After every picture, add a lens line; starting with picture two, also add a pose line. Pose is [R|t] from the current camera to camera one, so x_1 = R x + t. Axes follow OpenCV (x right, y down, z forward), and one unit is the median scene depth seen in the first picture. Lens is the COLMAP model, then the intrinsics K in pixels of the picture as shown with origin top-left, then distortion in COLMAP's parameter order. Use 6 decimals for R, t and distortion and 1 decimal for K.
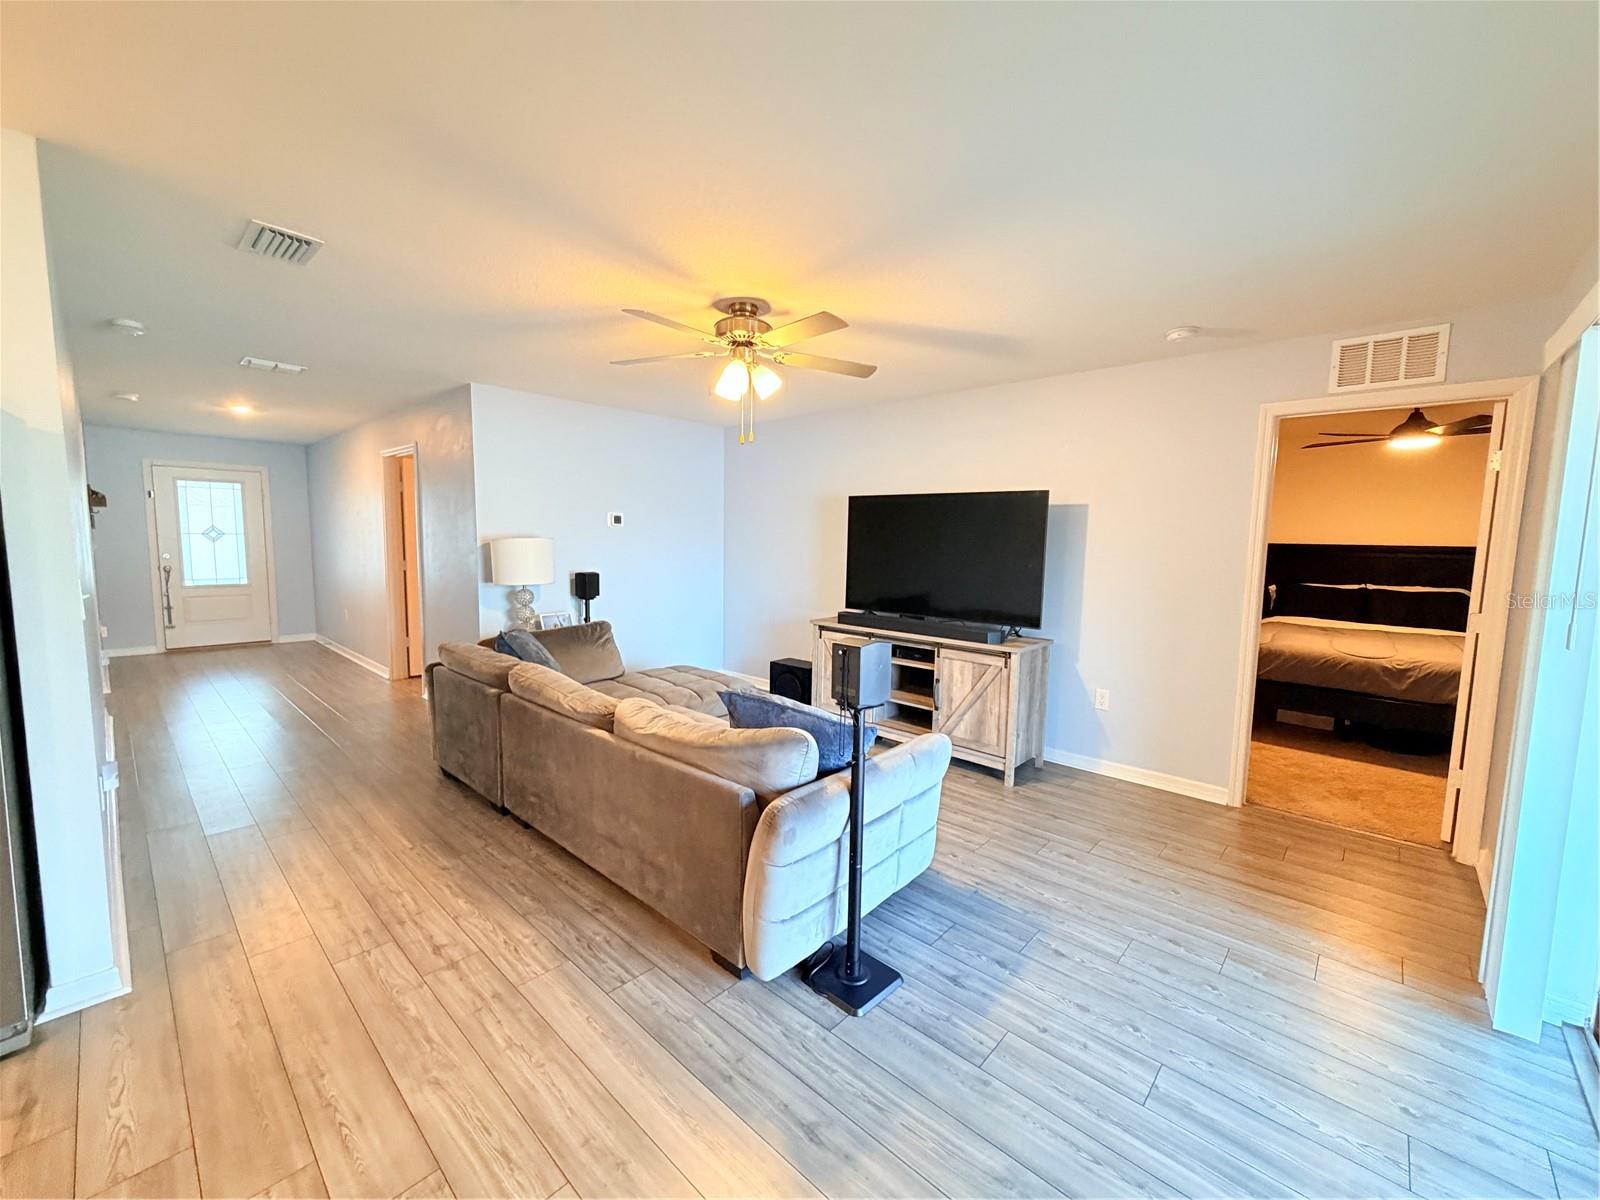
lens RADIAL K [[641.1, 0, 804.9], [0, 641.1, 598.6], [0, 0, 1]] dist [0.000505, 0.000667]
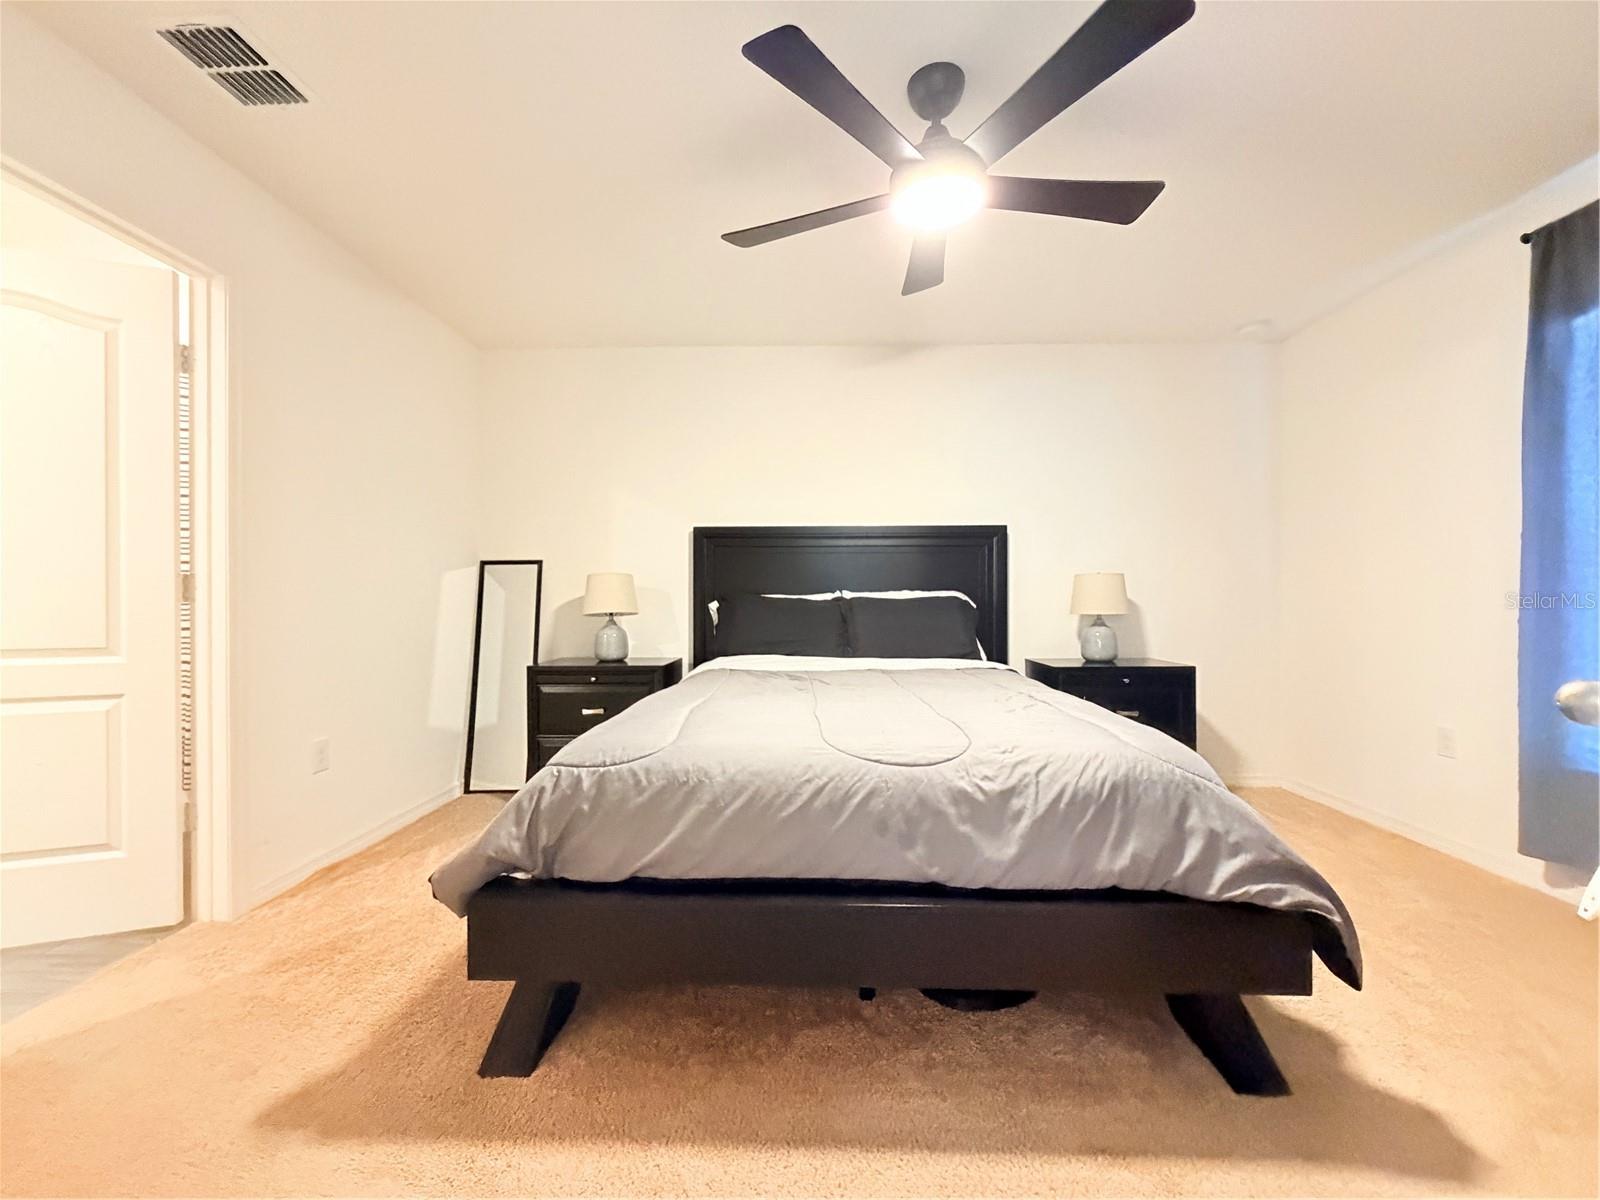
lens RADIAL K [[641.1, 0, 804.9], [0, 641.1, 598.6], [0, 0, 1]] dist [0.000505, 0.000667]
pose [[0.752663, -0.020449, 0.658088, 0.896386], [0.079055, 0.995093, -0.059495, 0.032670], [-0.653643, 0.096805, 0.750586, 1.127339]]
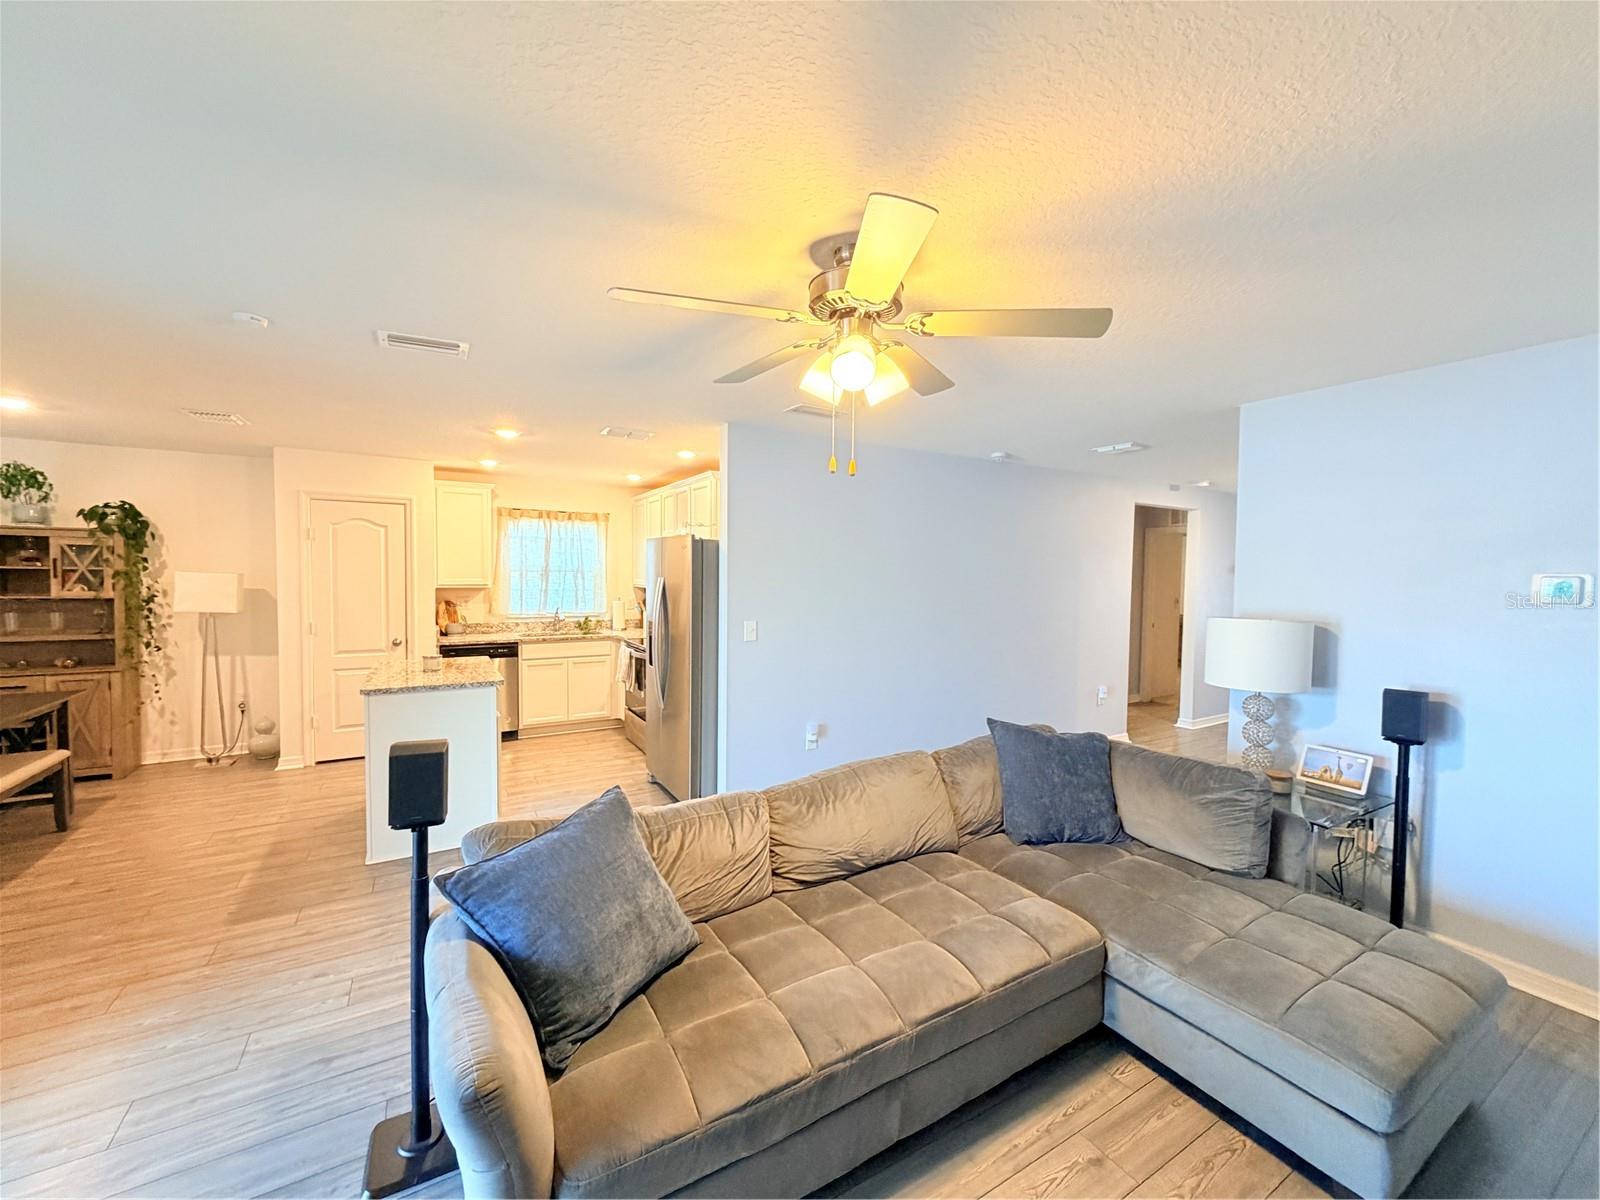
lens RADIAL K [[643.4, 0, 805.3], [0, 643.4, 600.3], [0, 0, 1]] dist [0.000351, 0.000373]
pose [[-0.293433, 0.023917, -0.955681, 0.493044], [-0.109042, 0.992325, 0.058315, -0.151634], [0.949741, 0.121321, -0.288573, 1.124284]]
